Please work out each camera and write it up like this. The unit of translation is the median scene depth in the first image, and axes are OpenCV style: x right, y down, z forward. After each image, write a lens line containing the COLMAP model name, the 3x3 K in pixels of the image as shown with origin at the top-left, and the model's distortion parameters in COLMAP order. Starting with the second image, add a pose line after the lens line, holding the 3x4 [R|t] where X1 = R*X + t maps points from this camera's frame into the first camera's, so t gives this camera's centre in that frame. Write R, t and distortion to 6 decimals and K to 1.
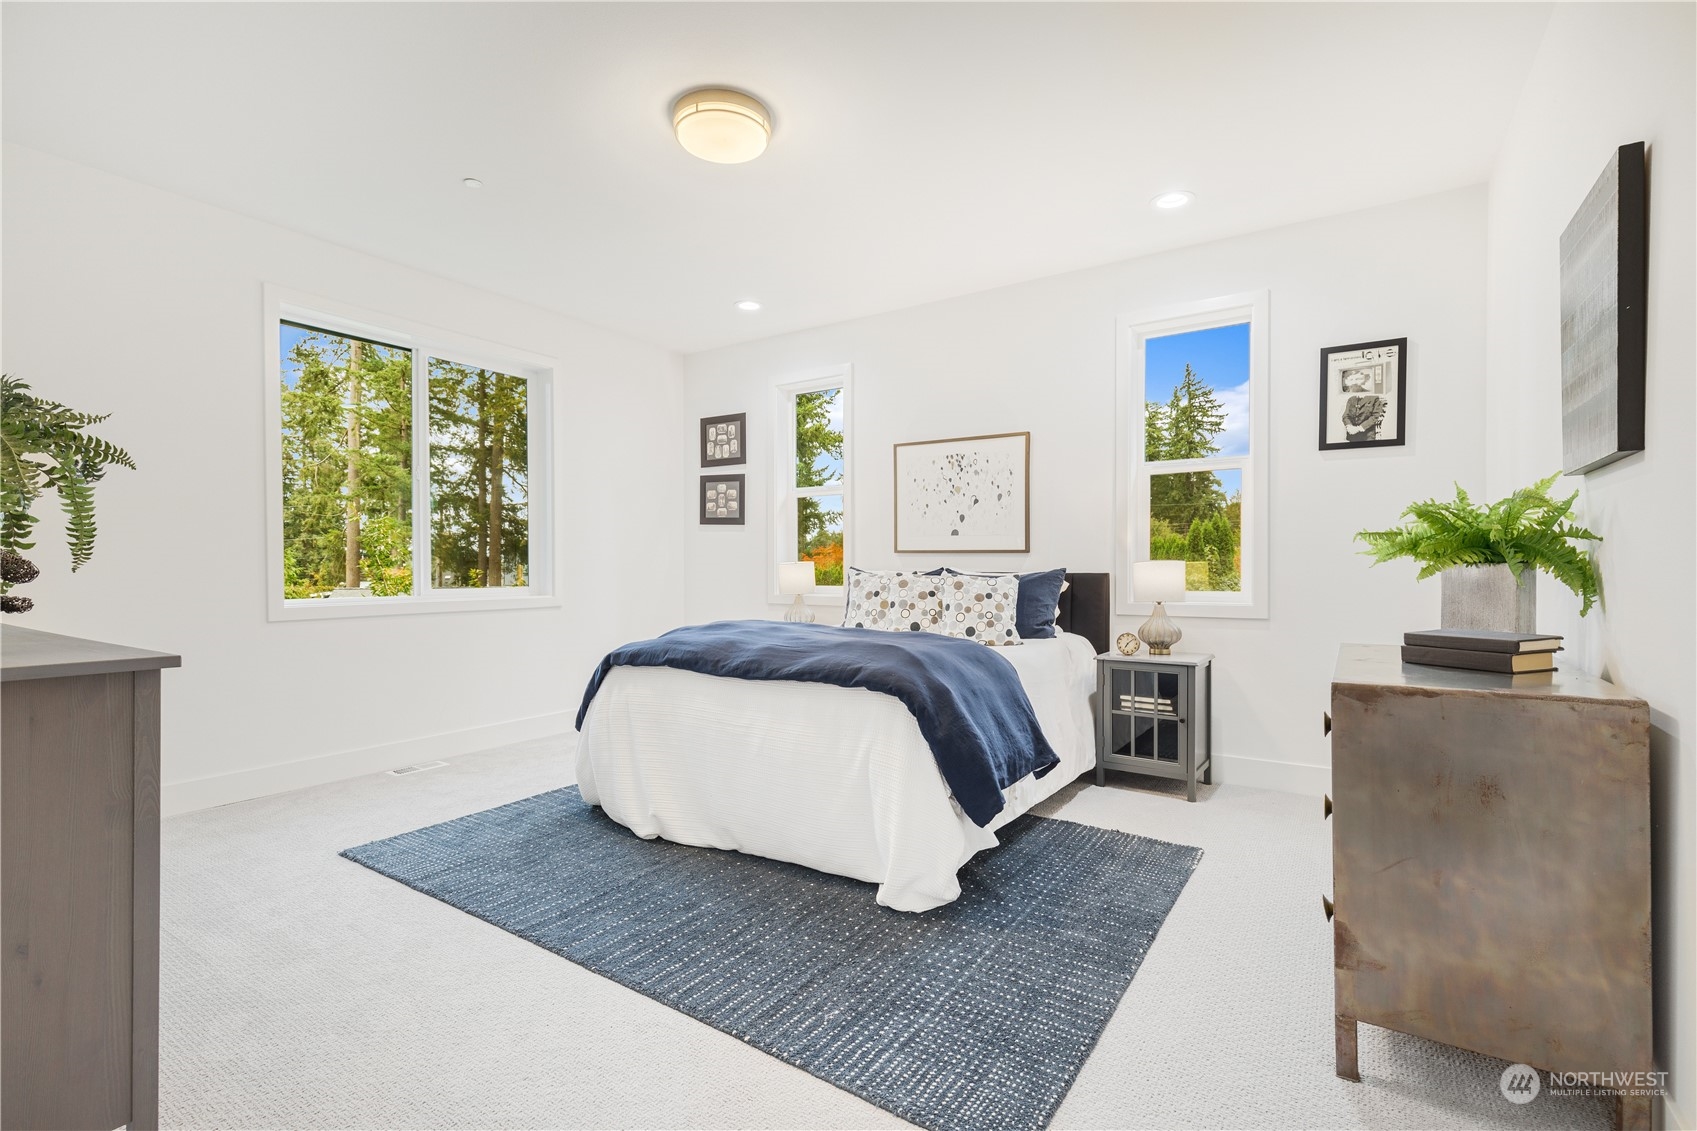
lens RADIAL K [[770.5, 0, 850.0], [0, 770.5, 566.4], [0, 0, 1]] dist [0.008236, -0.002048]
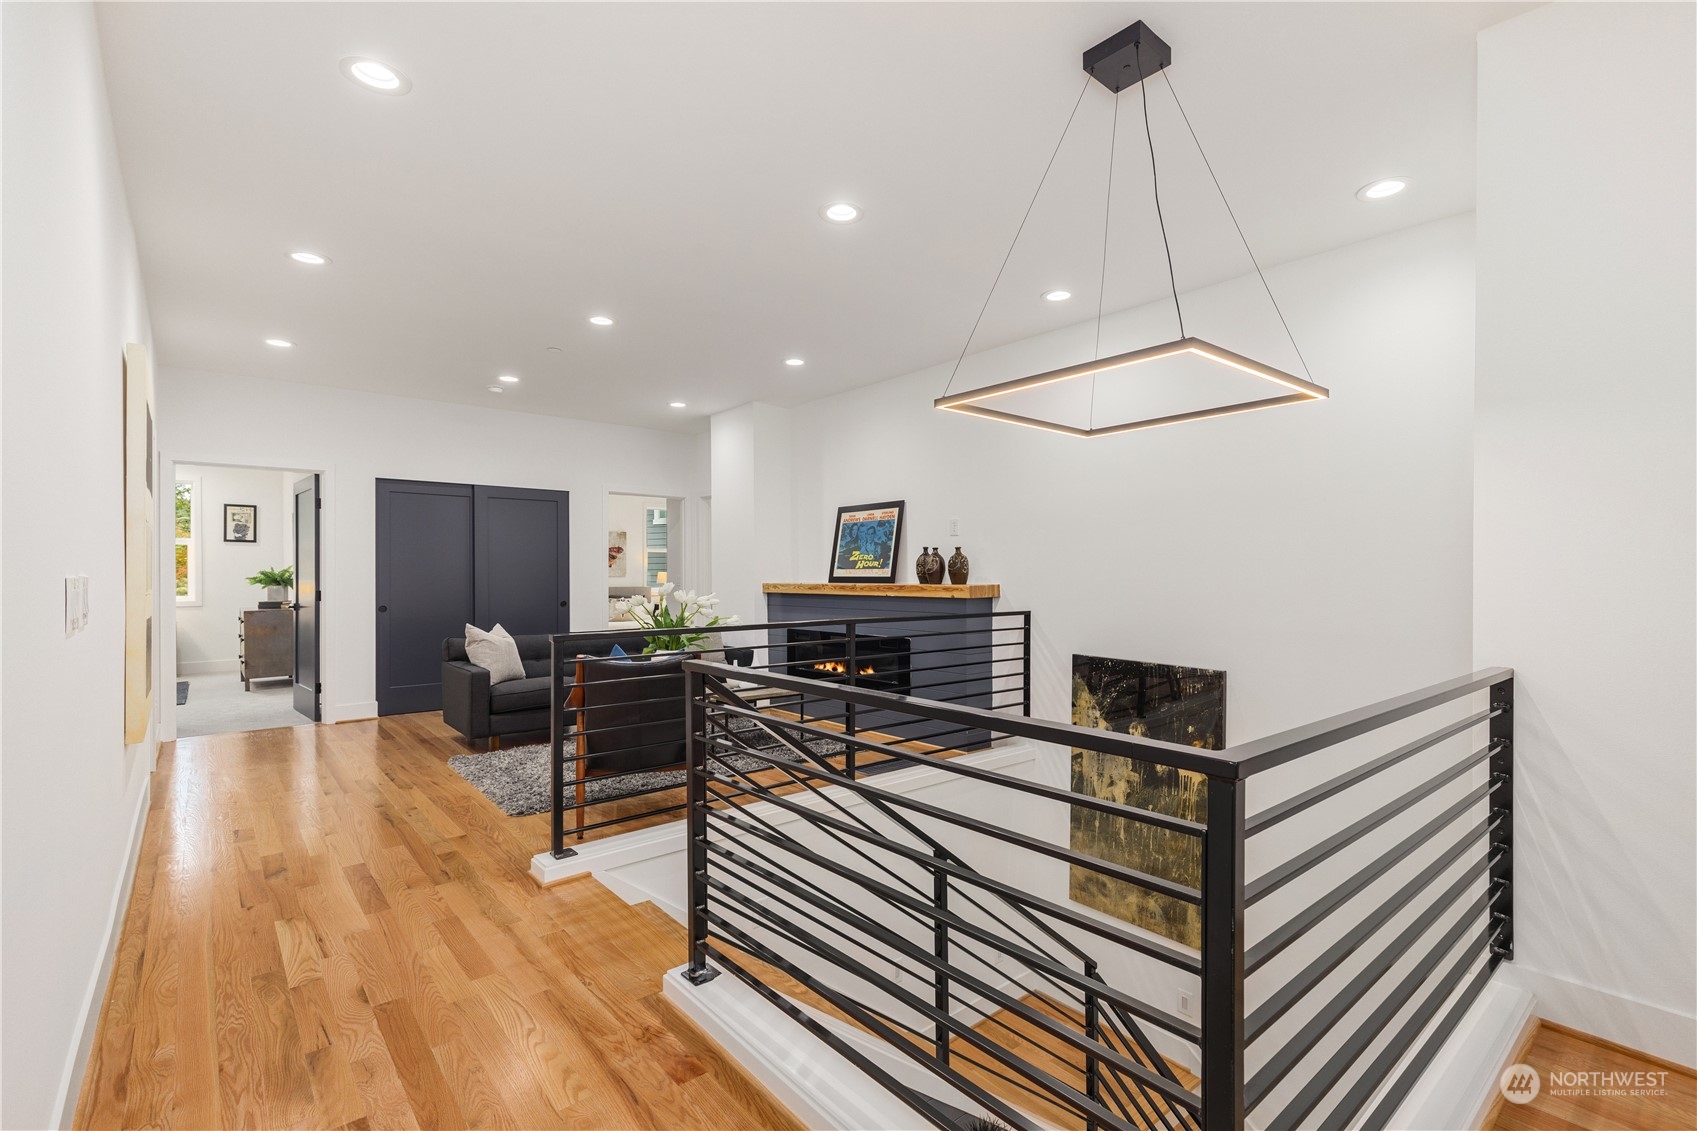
lens RADIAL K [[770.5, 0, 848.6], [0, 770.5, 570.8], [0, 0, 1]] dist [0.008236, -0.002048]
pose [[0.282846, -0.002530, 0.959162, -2.246354], [0.006604, 0.999978, 0.000690, -0.061422], [-0.959142, 0.006139, 0.282857, -3.046837]]
